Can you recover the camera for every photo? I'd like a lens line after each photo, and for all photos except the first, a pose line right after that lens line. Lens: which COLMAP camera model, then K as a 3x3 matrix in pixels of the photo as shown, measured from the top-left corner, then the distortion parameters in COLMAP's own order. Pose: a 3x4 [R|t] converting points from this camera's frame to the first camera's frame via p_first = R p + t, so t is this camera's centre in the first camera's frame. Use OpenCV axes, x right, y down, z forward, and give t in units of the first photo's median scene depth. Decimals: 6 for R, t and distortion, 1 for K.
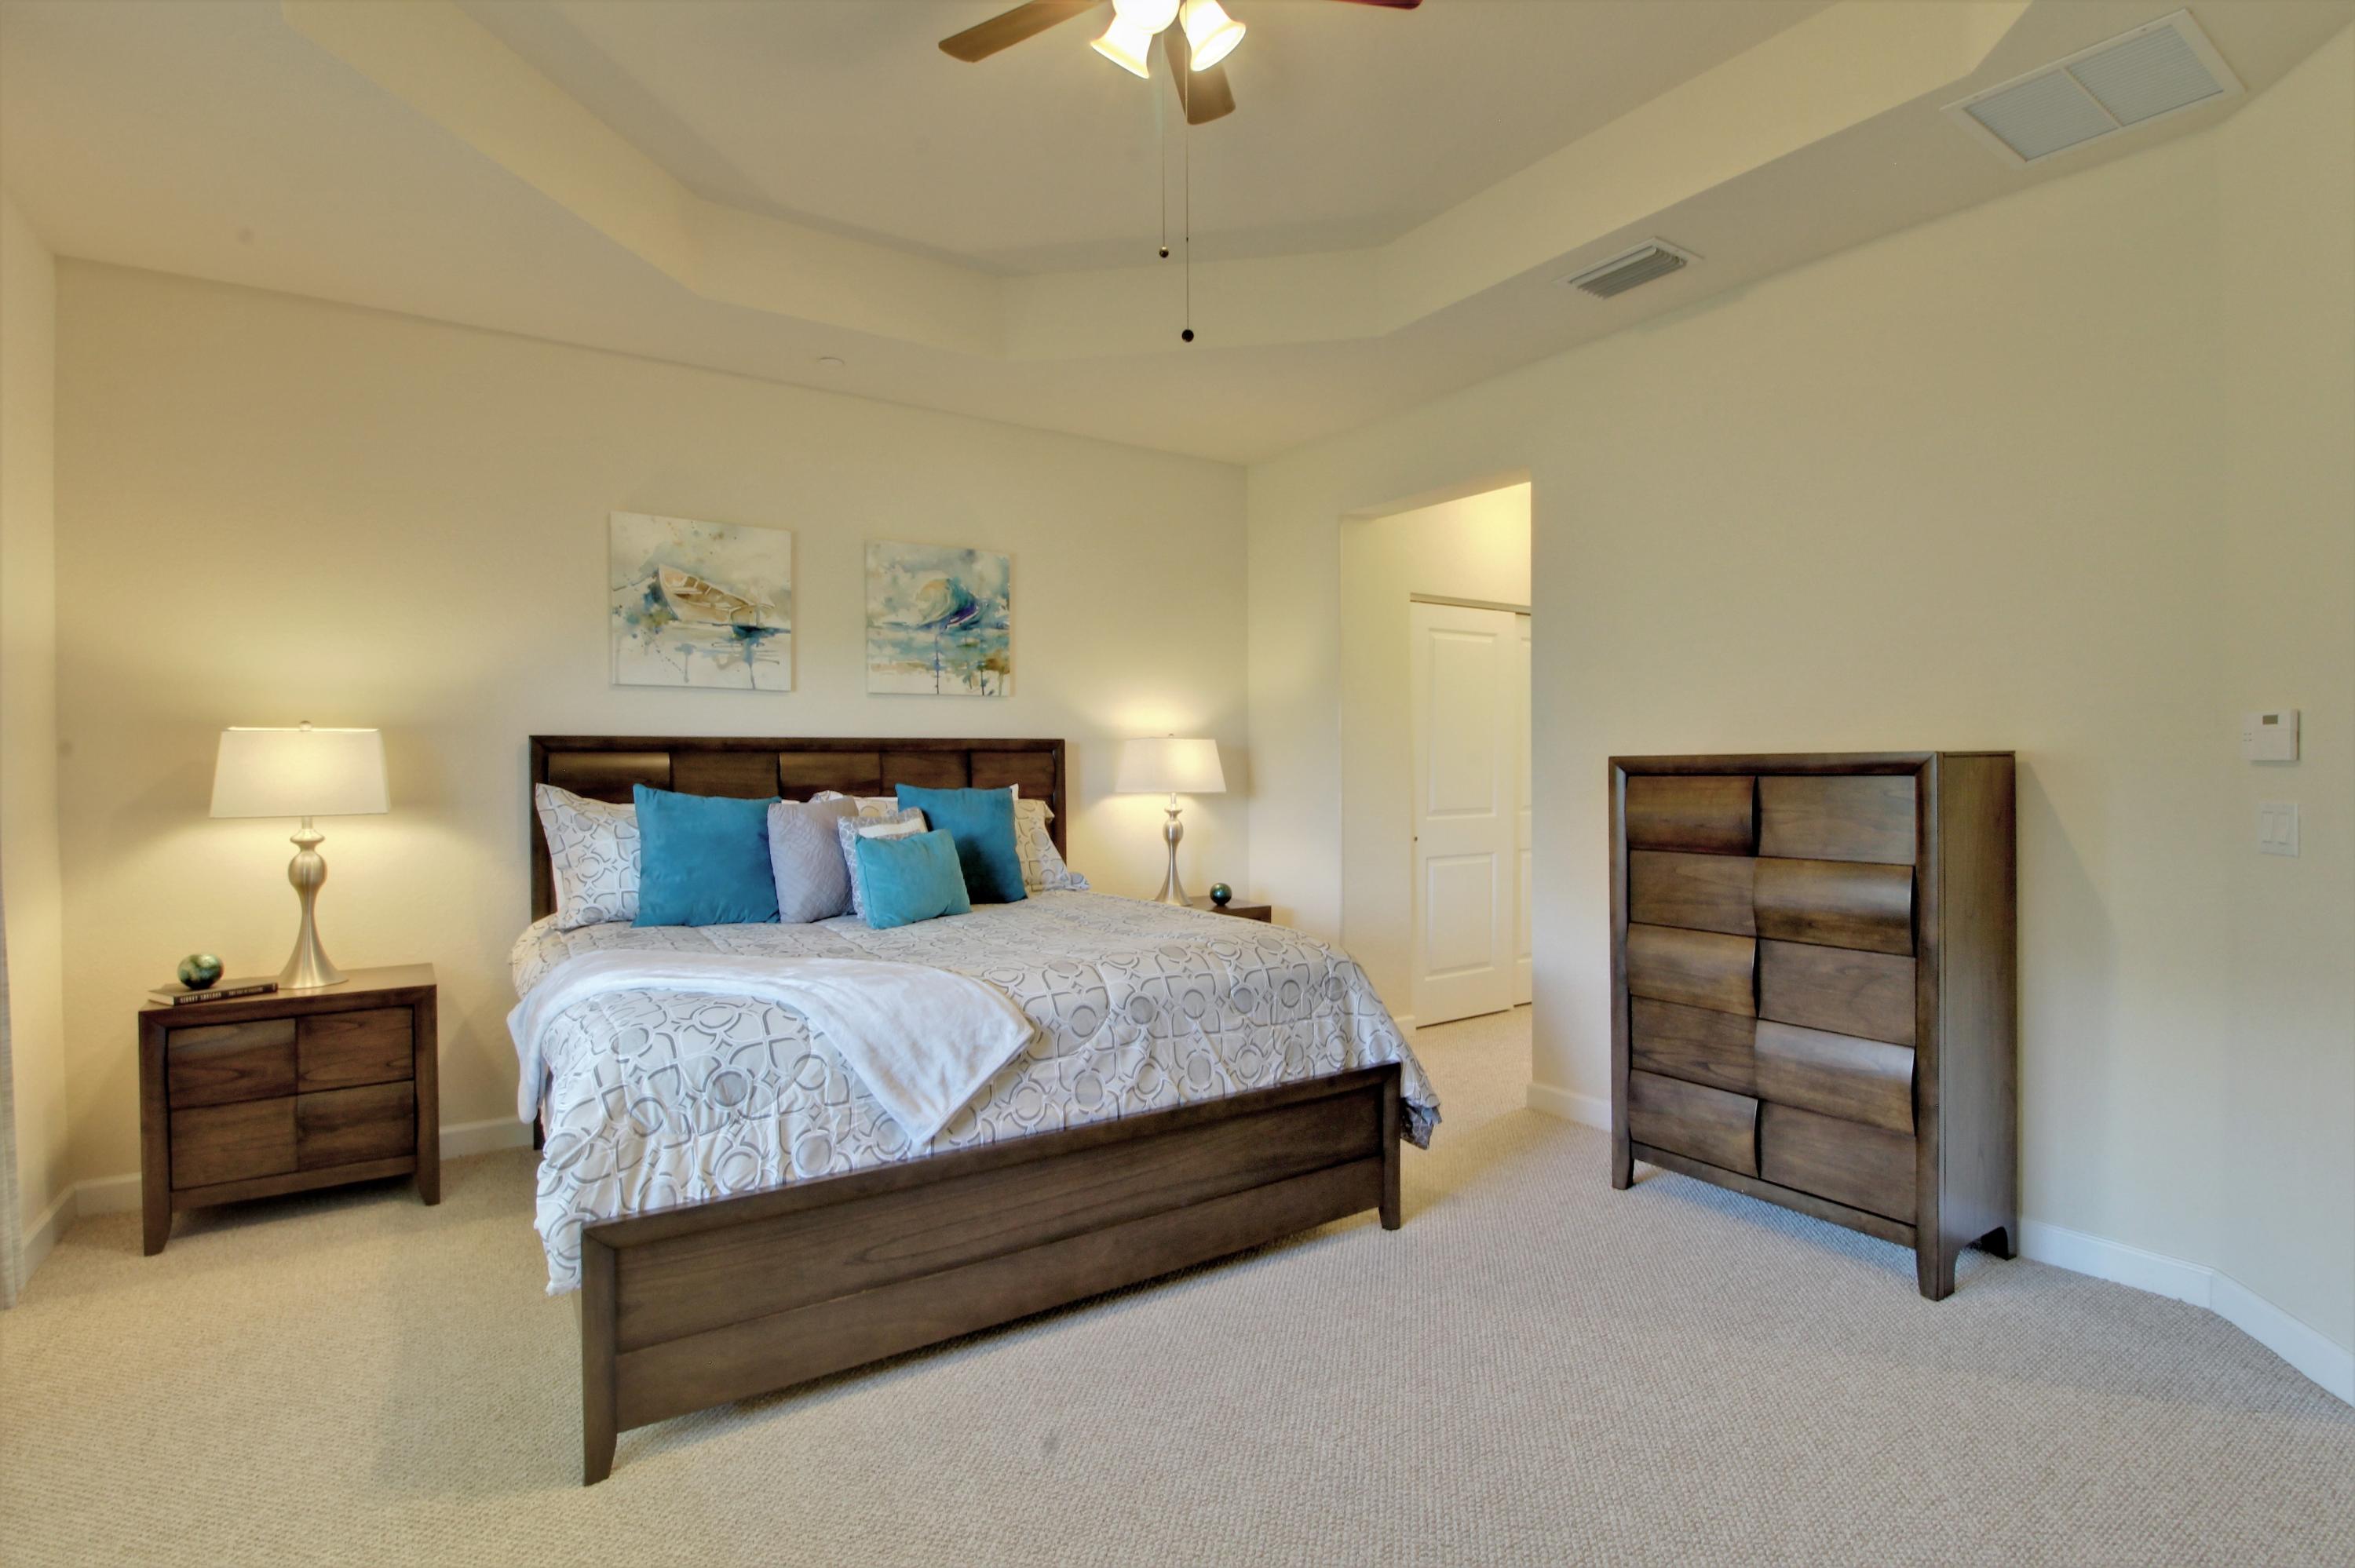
lens RADIAL K [[1098.5, 0, 1193.7], [0, 1098.5, 791.3], [0, 0, 1]] dist [-0.018840, -0.001790]
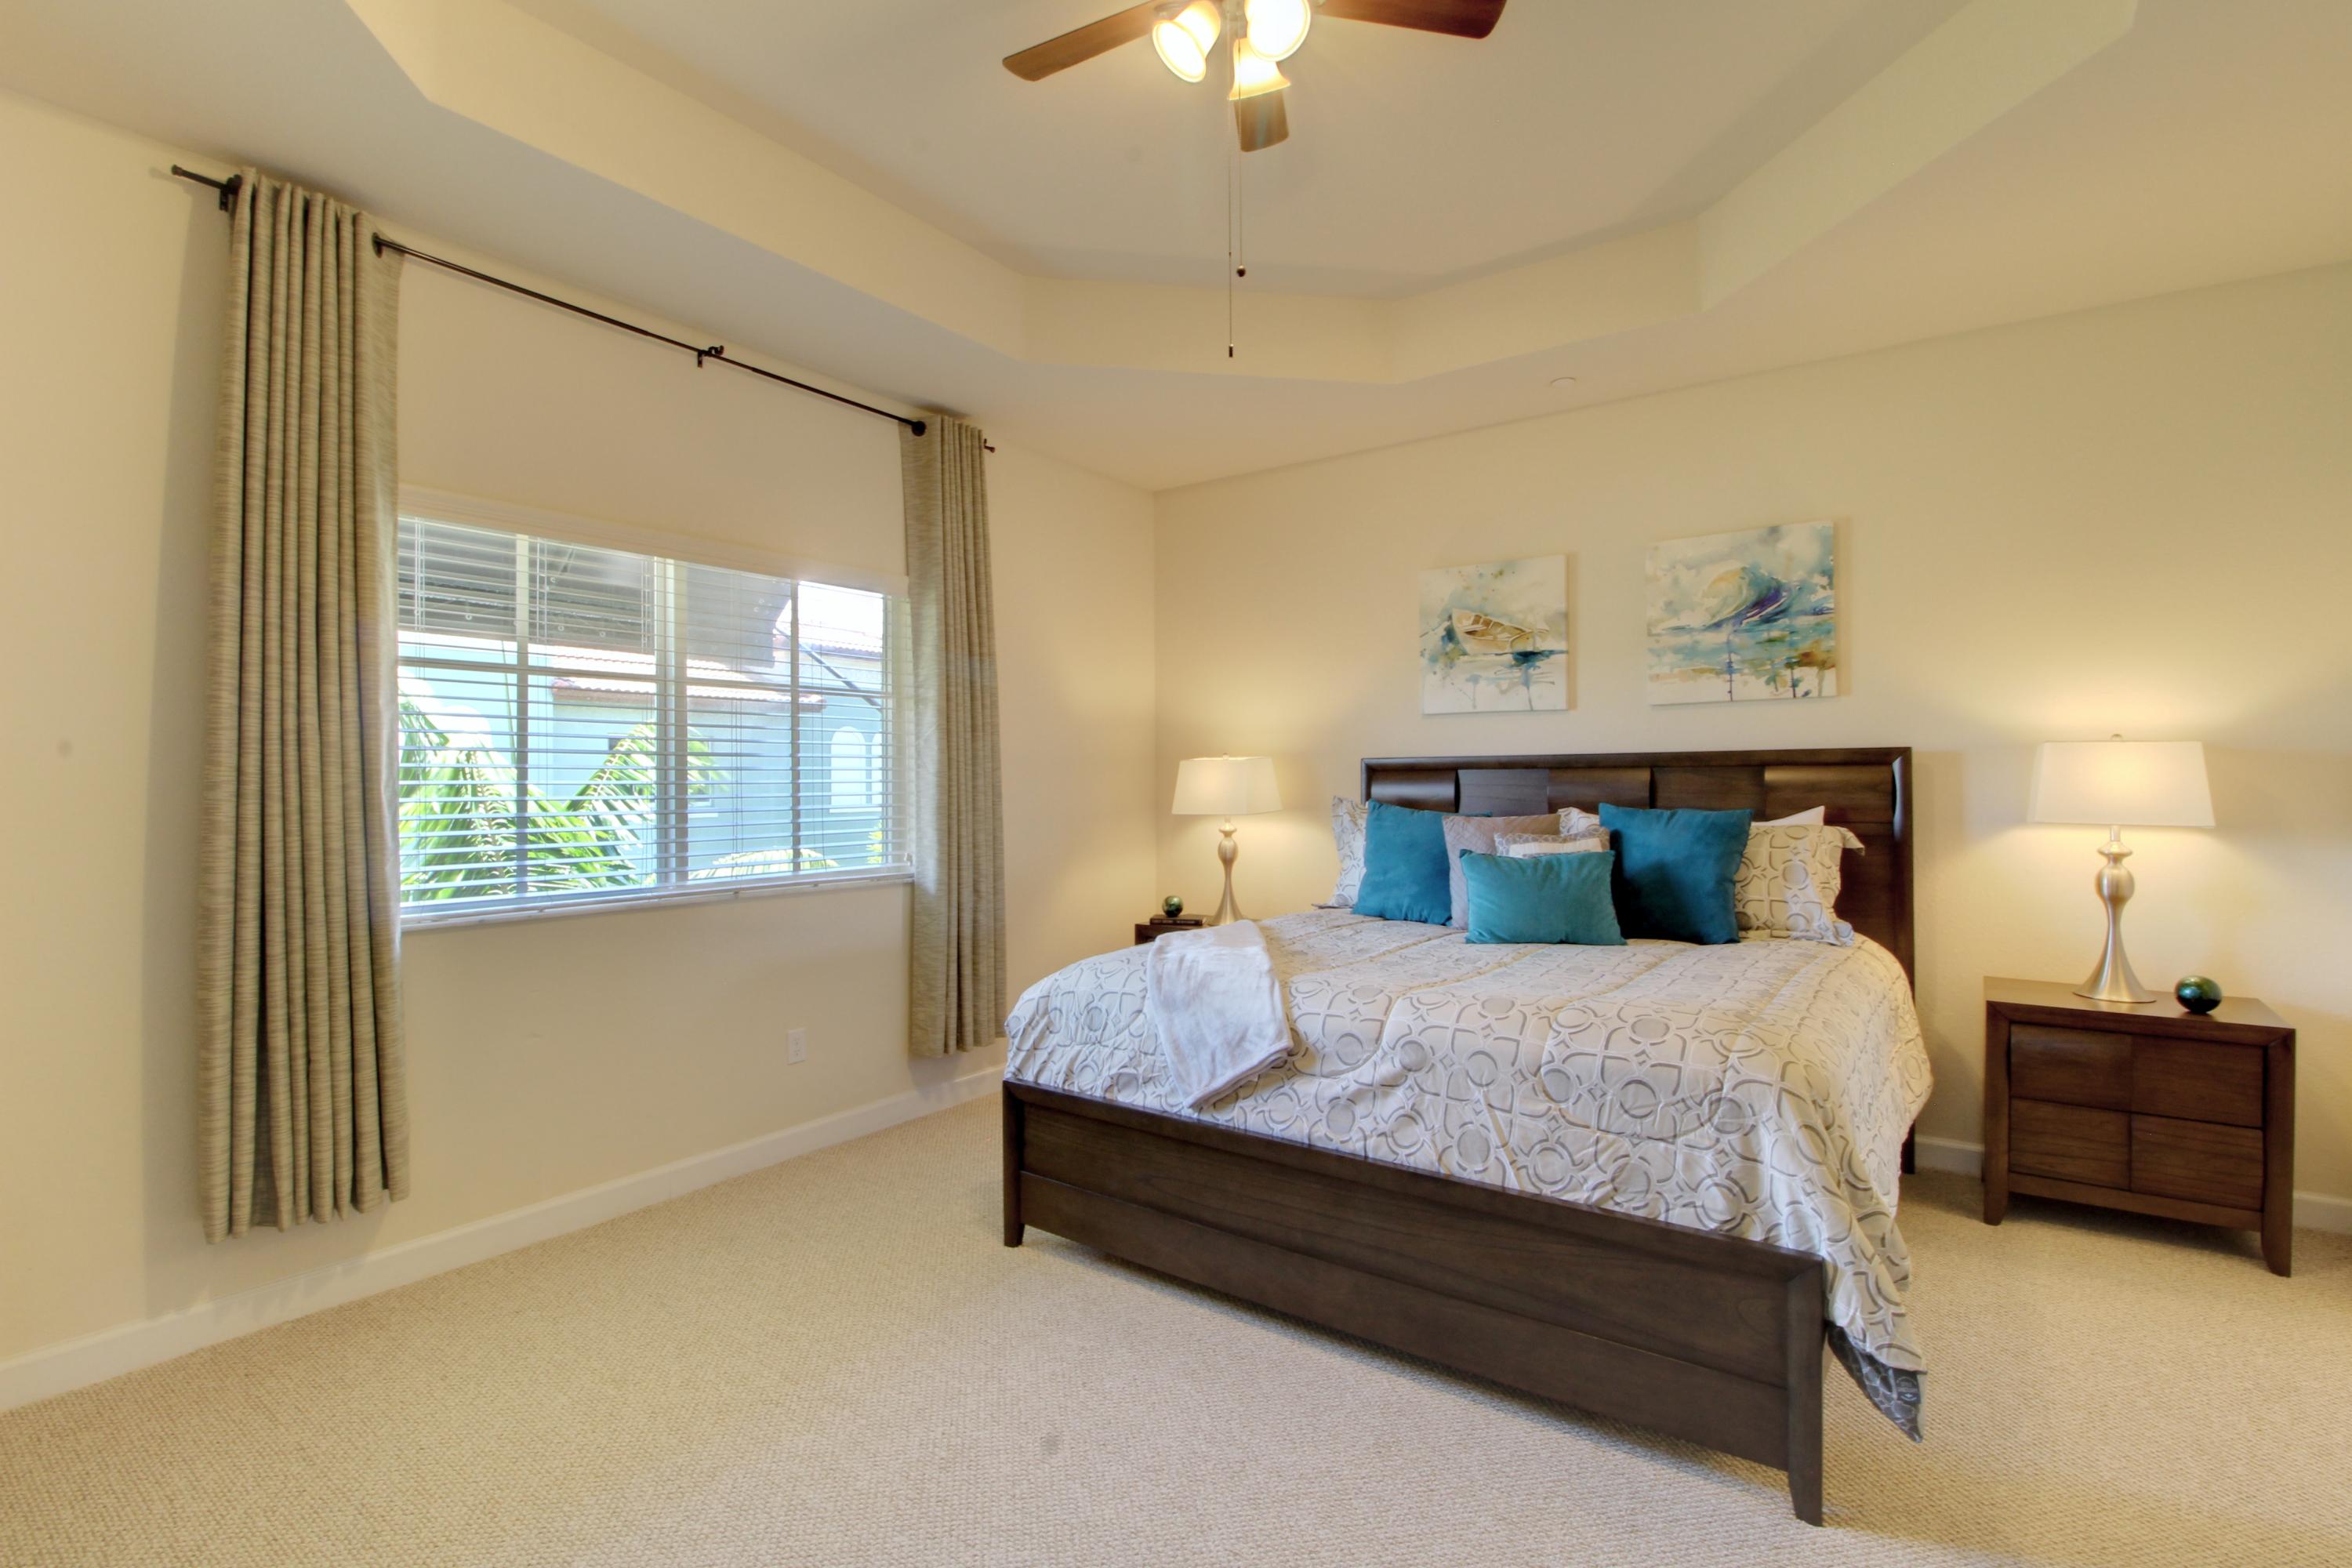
lens RADIAL K [[1097.3, 0, 1188.9], [0, 1097.3, 771.8], [0, 0, 1]] dist [-0.018840, -0.001790]
pose [[0.338389, -0.004082, -0.940998, 0.493678], [-0.017952, 0.999781, -0.010792, -0.016459], [0.940835, 0.020545, 0.338241, 0.335197]]
